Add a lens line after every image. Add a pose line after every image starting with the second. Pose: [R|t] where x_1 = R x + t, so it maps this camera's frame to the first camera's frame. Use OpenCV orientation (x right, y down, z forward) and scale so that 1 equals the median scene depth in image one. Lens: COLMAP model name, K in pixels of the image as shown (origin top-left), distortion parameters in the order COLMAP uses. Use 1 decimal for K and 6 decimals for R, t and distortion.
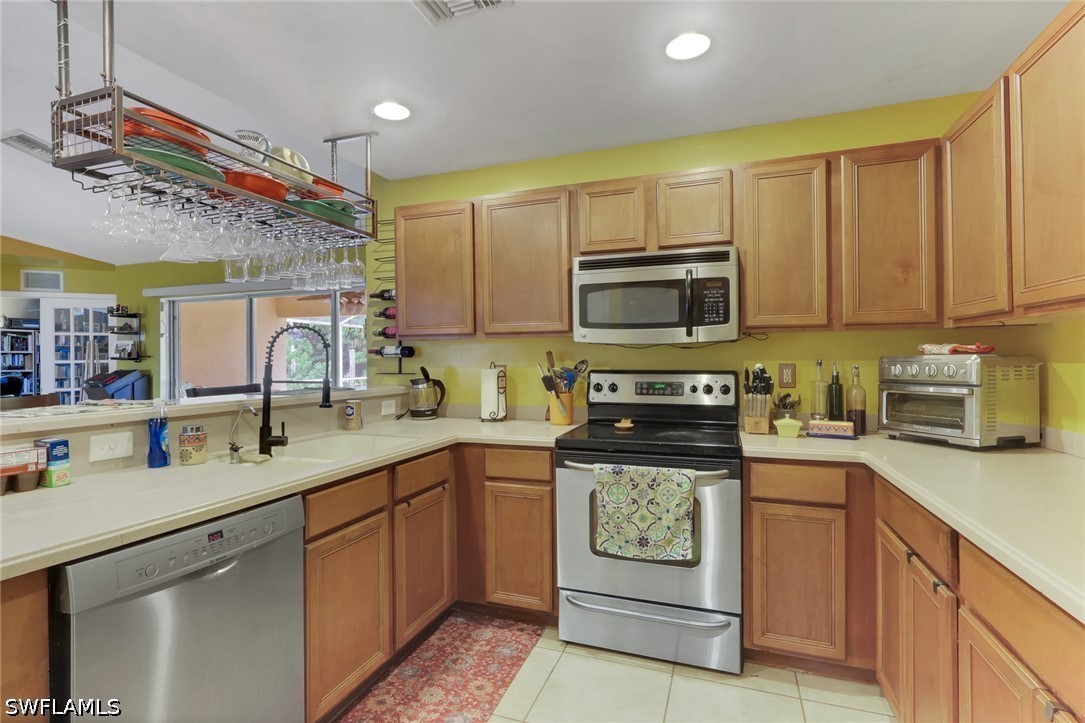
lens RADIAL K [[520.5, 0, 540.6], [0, 520.5, 355.3], [0, 0, 1]] dist [0.001779, 0.000093]
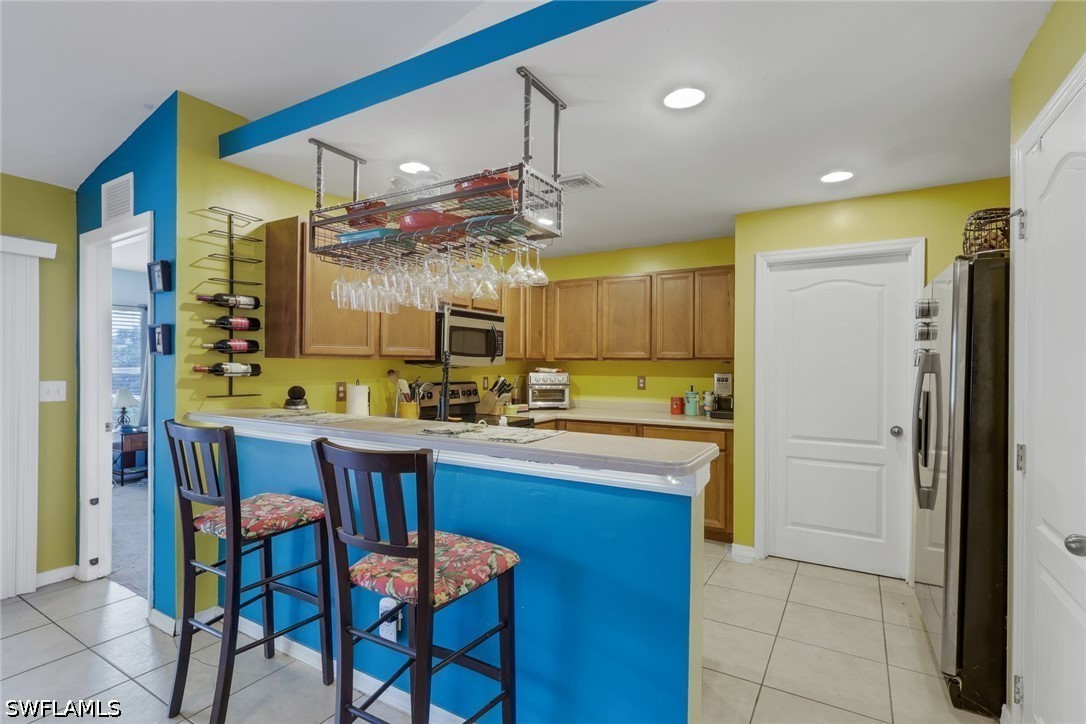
lens RADIAL K [[521.0, 0, 541.6], [0, 521.0, 367.4], [0, 0, 1]] dist [0.001779, 0.000093]
pose [[0.182276, 0.001735, 0.983246, -1.355320], [-0.010137, 0.999949, 0.000114, -0.020827], [-0.983195, -0.009988, 0.182284, 0.492398]]
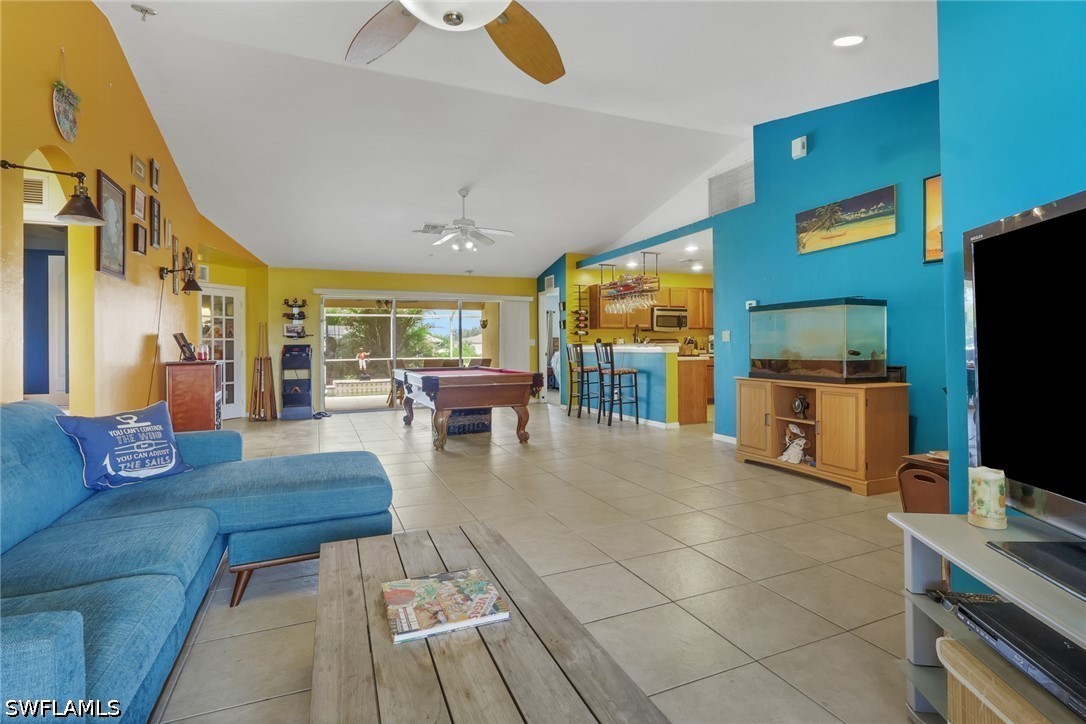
lens RADIAL K [[521.0, 0, 538.8], [0, 521.0, 354.6], [0, 0, 1]] dist [0.001779, 0.000093]
pose [[0.717211, -0.009482, 0.696792, -3.108274], [0.004485, 0.999950, 0.008991, 0.105773], [-0.696842, -0.003324, 0.717217, -1.046586]]
